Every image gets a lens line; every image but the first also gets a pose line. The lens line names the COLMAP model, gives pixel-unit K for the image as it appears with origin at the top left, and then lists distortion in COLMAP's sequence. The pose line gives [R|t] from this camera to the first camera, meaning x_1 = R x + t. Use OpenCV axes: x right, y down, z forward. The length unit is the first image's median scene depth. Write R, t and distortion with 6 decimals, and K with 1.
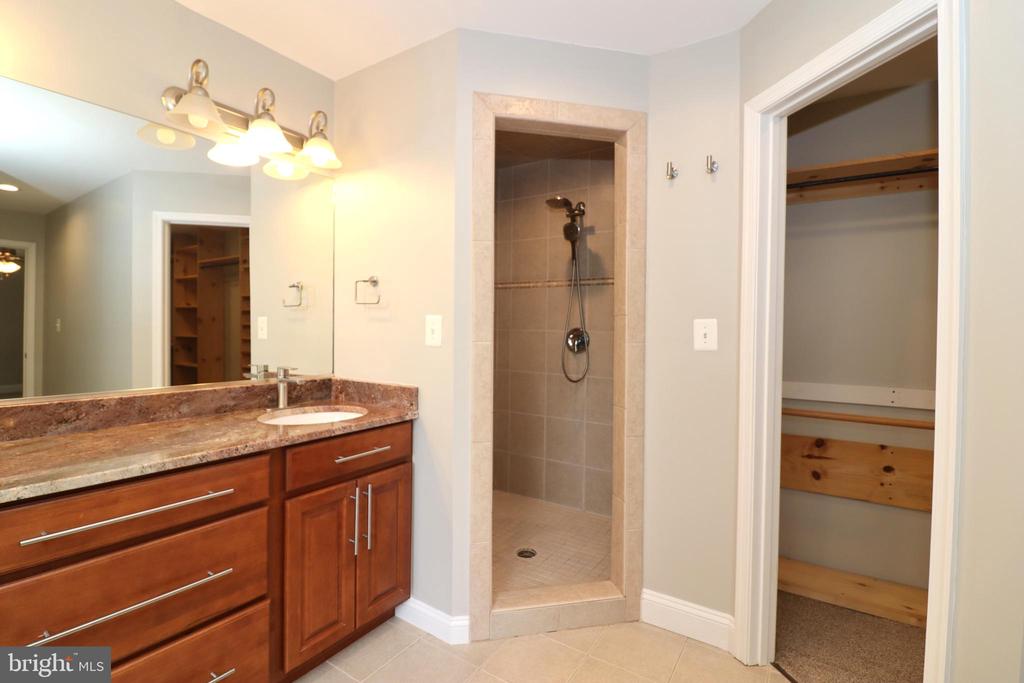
lens RADIAL K [[480.0, 0, 512.0], [0, 480.0, 341.5], [0, 0, 1]] dist [0.000621, -0.013892]
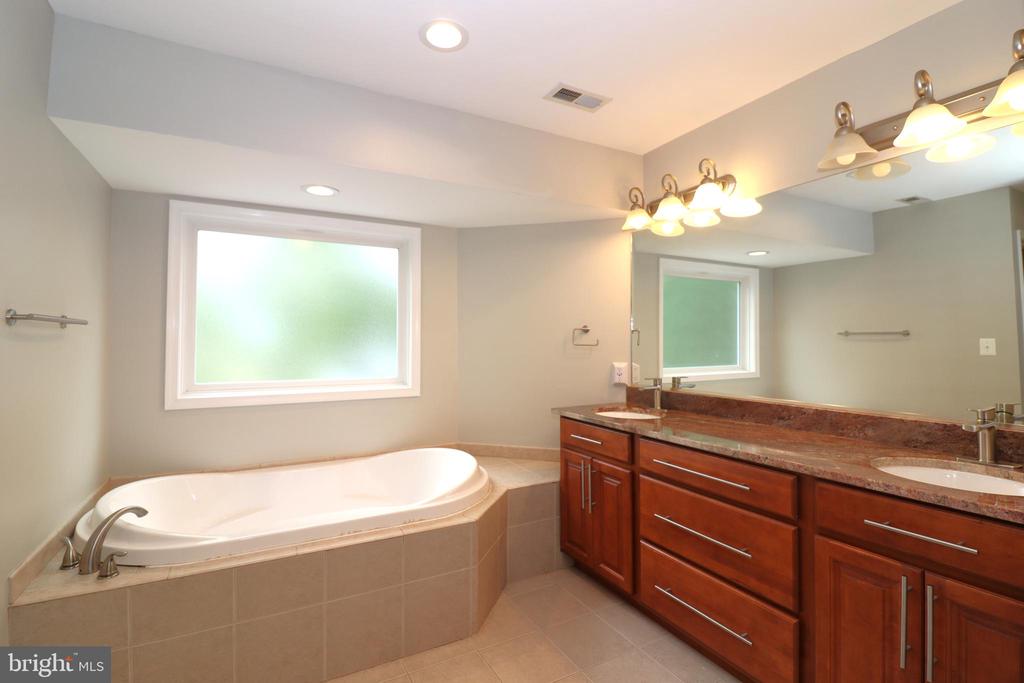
lens RADIAL K [[480.0, 0, 512.0], [0, 480.0, 341.5], [0, 0, 1]] dist [0.000621, -0.013892]
pose [[-0.470405, -0.013097, -0.882353, 0.552881], [-0.025995, 0.999662, -0.000980, -0.030828], [0.882067, 0.022475, -0.470587, 0.750890]]
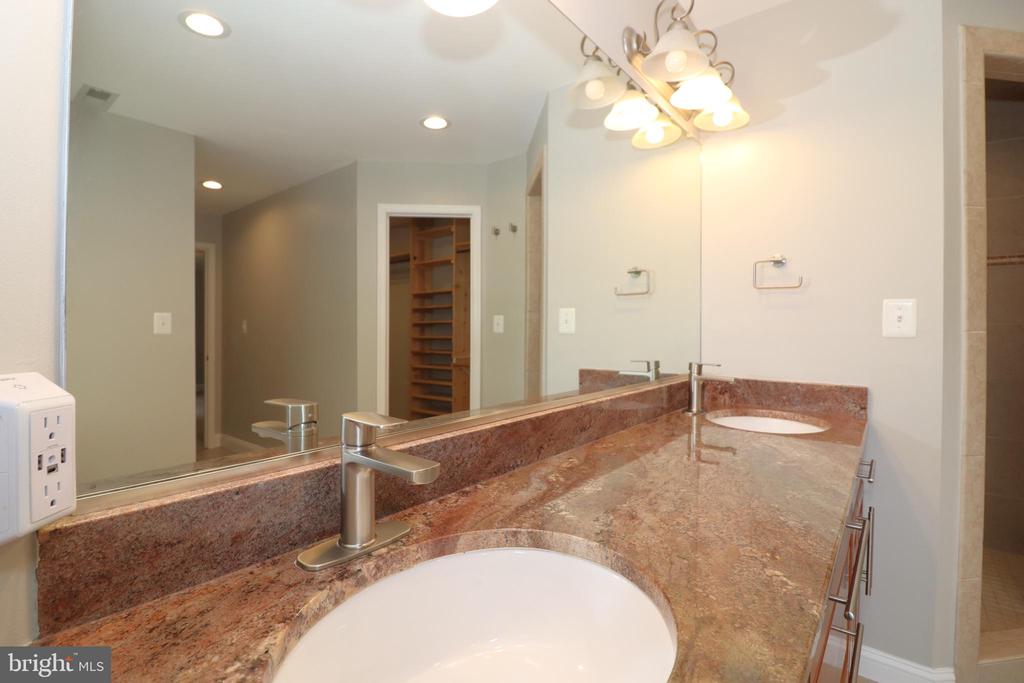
lens RADIAL K [[481.6, 0, 510.9], [0, 481.6, 335.9], [0, 0, 1]] dist [0.001184, -0.013890]
pose [[0.994703, -0.007404, -0.102526, -0.769398], [0.006316, 0.999920, -0.010933, 0.013503], [0.102598, 0.010228, 0.994670, 0.129801]]
